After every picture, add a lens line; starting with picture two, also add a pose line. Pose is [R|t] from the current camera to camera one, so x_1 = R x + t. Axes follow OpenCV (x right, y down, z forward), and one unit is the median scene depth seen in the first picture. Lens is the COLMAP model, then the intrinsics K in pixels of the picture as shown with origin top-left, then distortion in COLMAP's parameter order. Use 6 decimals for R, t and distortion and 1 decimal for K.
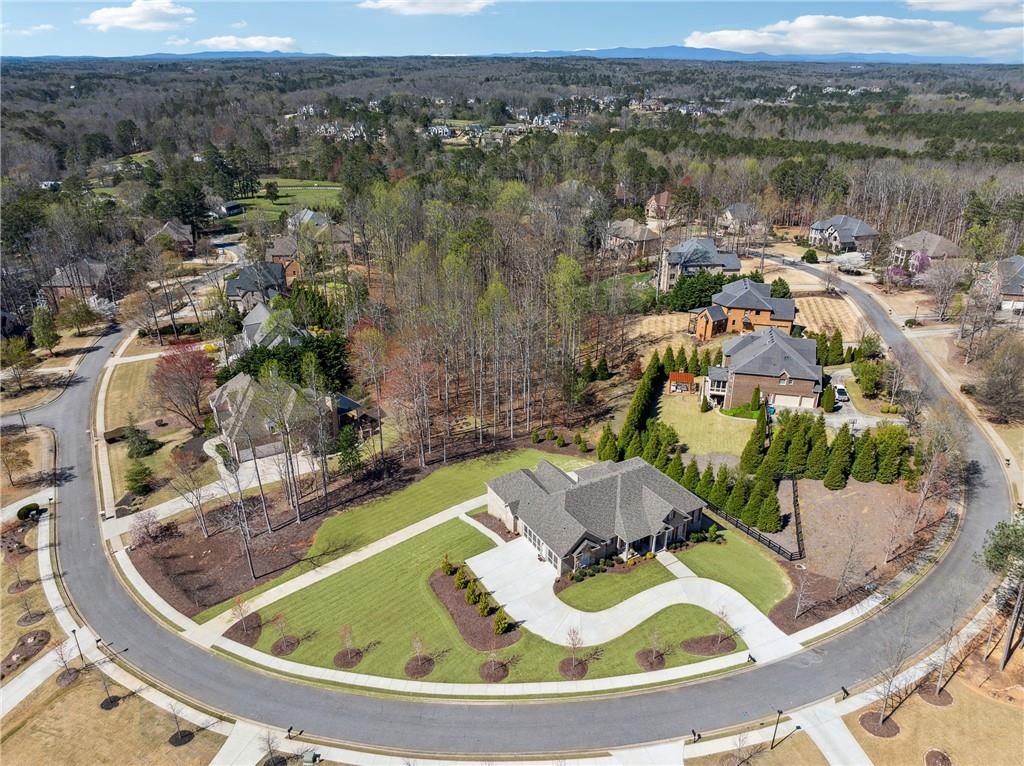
lens RADIAL K [[719.3, 0, 516.7], [0, 719.3, 382.0], [0, 0, 1]] dist [-0.058738, 0.032323]
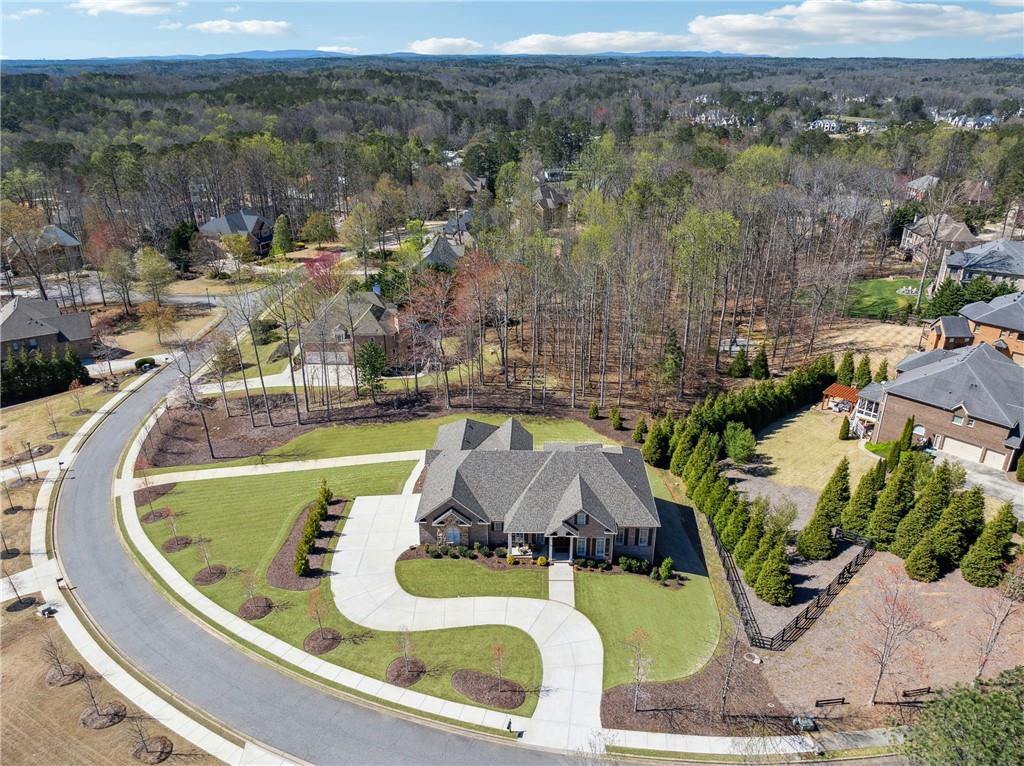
lens RADIAL K [[719.3, 0, 516.7], [0, 719.3, 382.0], [0, 0, 1]] dist [-0.058738, 0.032323]
pose [[0.854866, 0.211863, -0.473622, 0.390973], [-0.211605, 0.975830, 0.054577, 0.020003], [0.473737, 0.053565, 0.879036, 0.260703]]
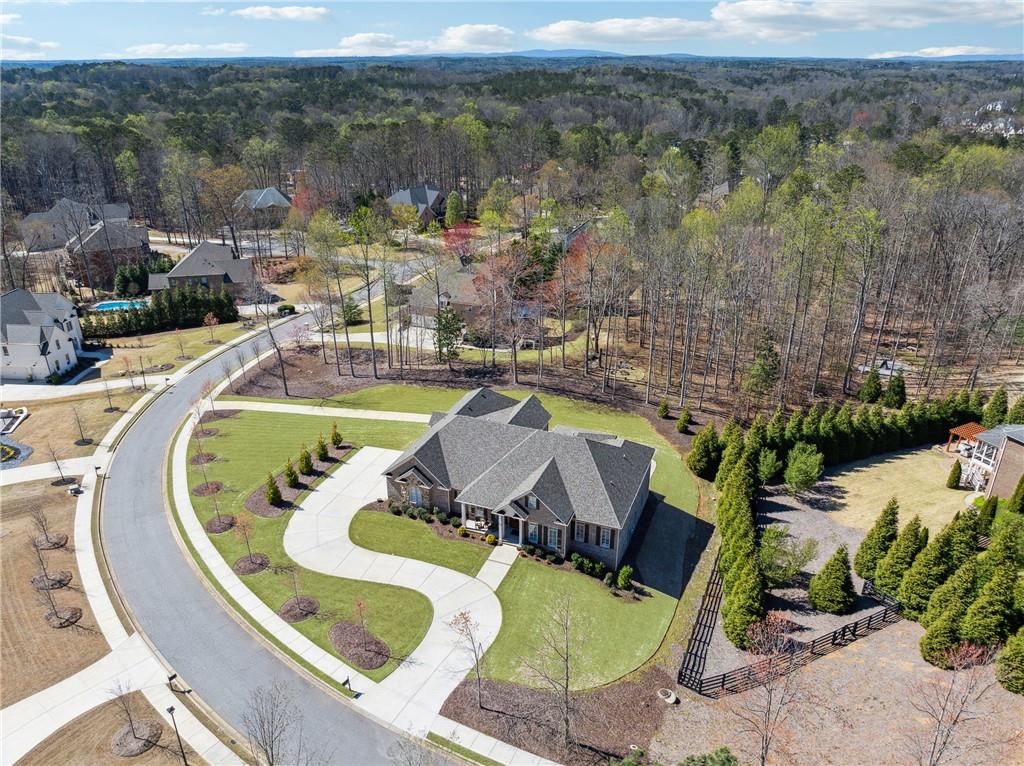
lens RADIAL K [[719.3, 0, 516.7], [0, 719.3, 382.0], [0, 0, 1]] dist [-0.058738, 0.032323]
pose [[0.629057, 0.319654, -0.708596, 0.534349], [-0.320251, 0.937160, 0.138457, -0.007449], [0.708327, 0.139831, 0.691896, 0.413923]]
